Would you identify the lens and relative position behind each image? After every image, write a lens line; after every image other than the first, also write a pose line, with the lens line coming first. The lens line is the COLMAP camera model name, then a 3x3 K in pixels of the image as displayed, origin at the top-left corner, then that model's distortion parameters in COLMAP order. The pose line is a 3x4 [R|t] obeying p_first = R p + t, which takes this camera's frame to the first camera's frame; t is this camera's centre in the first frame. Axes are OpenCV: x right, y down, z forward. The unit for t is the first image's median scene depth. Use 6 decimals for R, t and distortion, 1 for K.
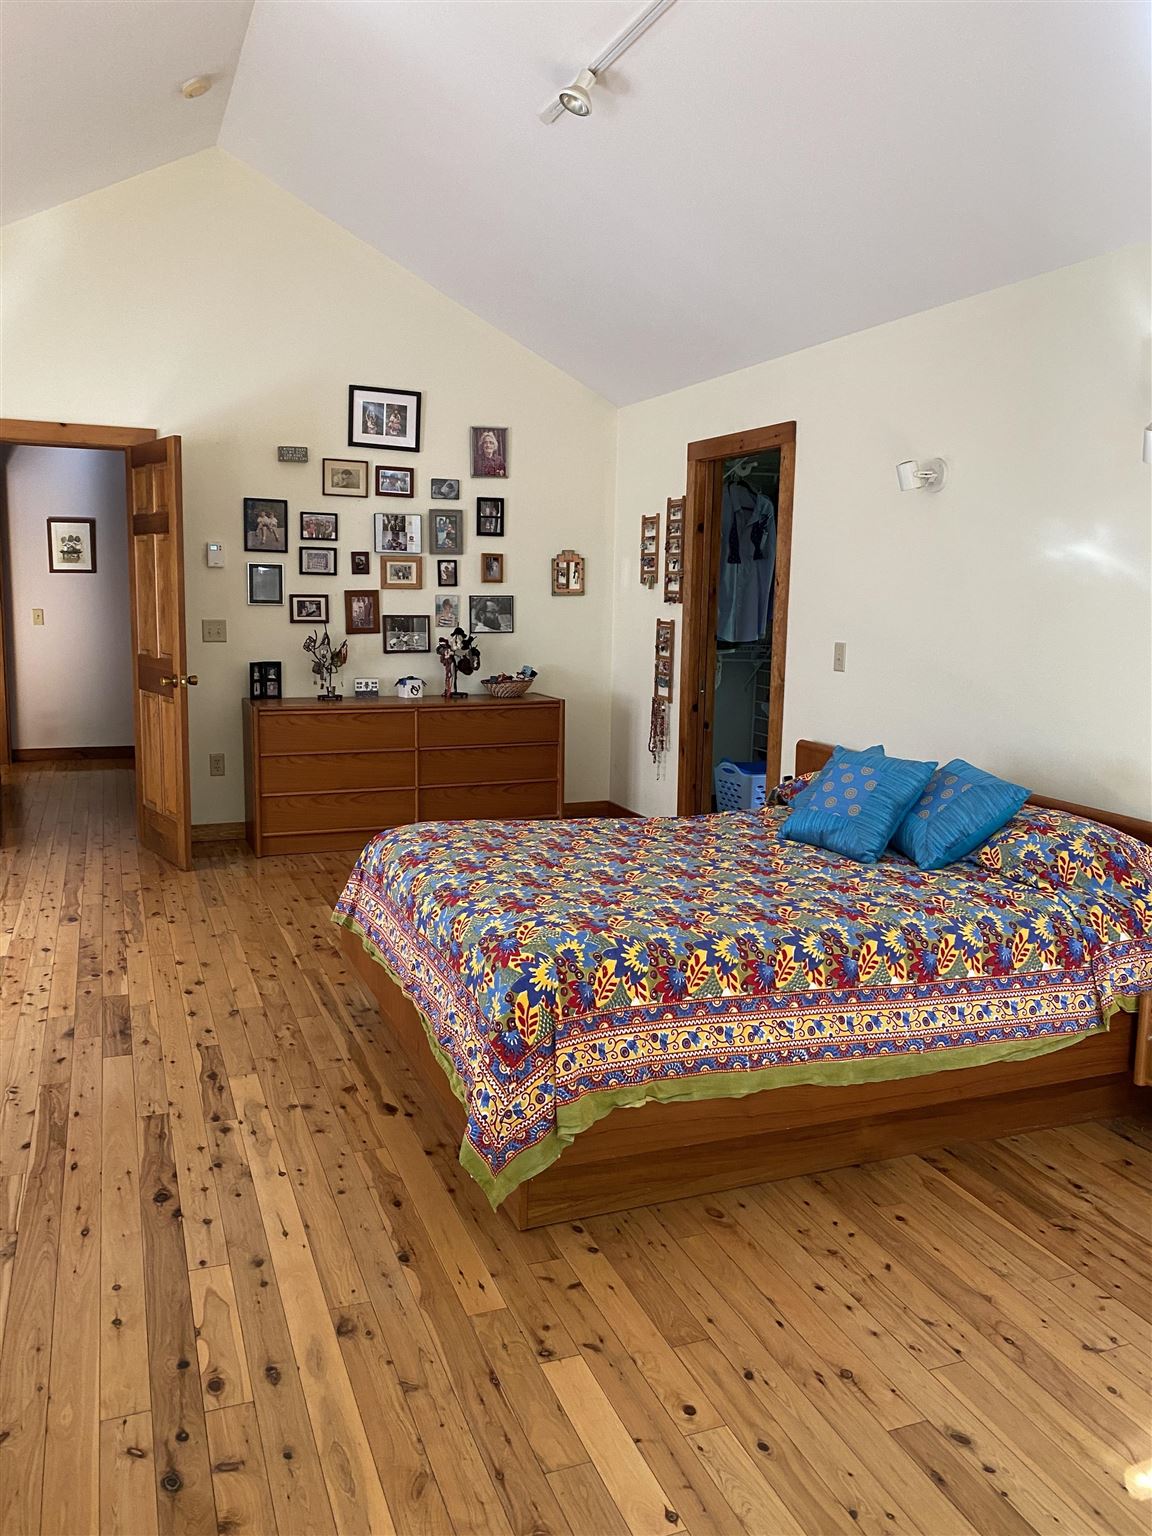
lens RADIAL K [[1193.4, 0, 570.9], [0, 1193.4, 764.7], [0, 0, 1]] dist [0.016781, -0.010559]
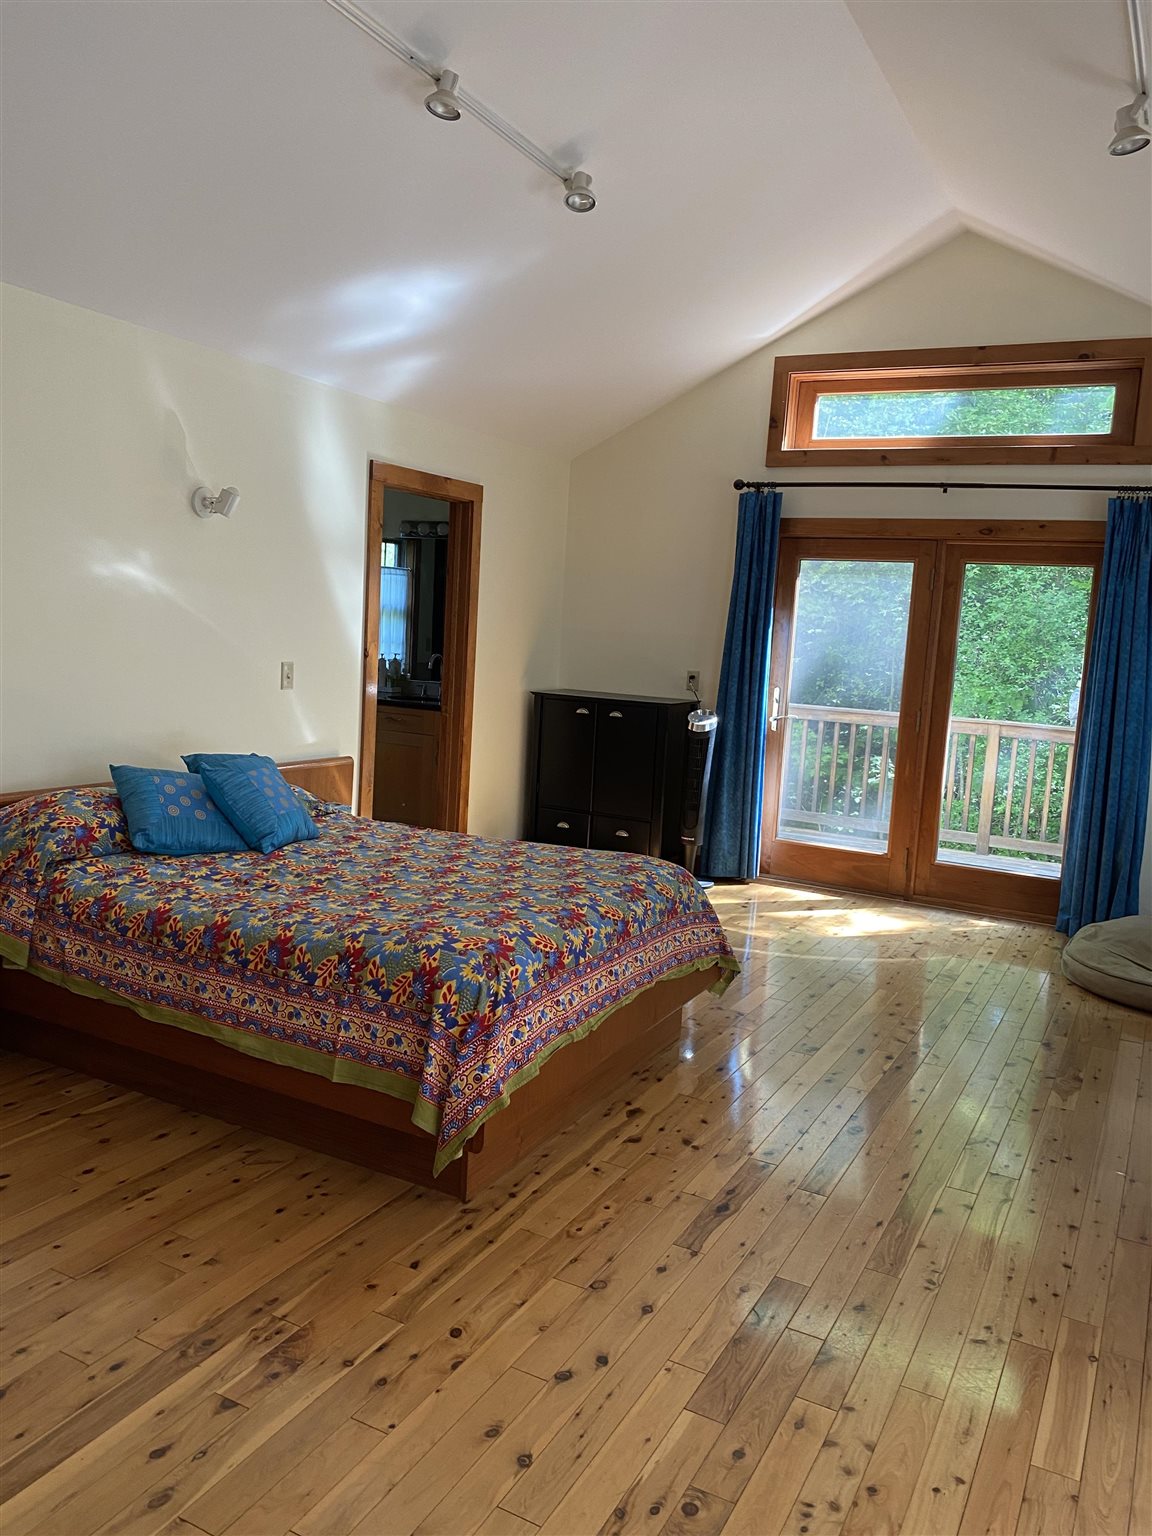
lens RADIAL K [[1193.4, 0, 571.1], [0, 1193.4, 769.2], [0, 0, 1]] dist [0.016781, -0.010559]
pose [[-0.658340, -0.142767, 0.739057, -0.803057], [0.049379, 0.971542, 0.231664, -0.251906], [-0.751099, 0.189008, -0.632556, 1.531375]]
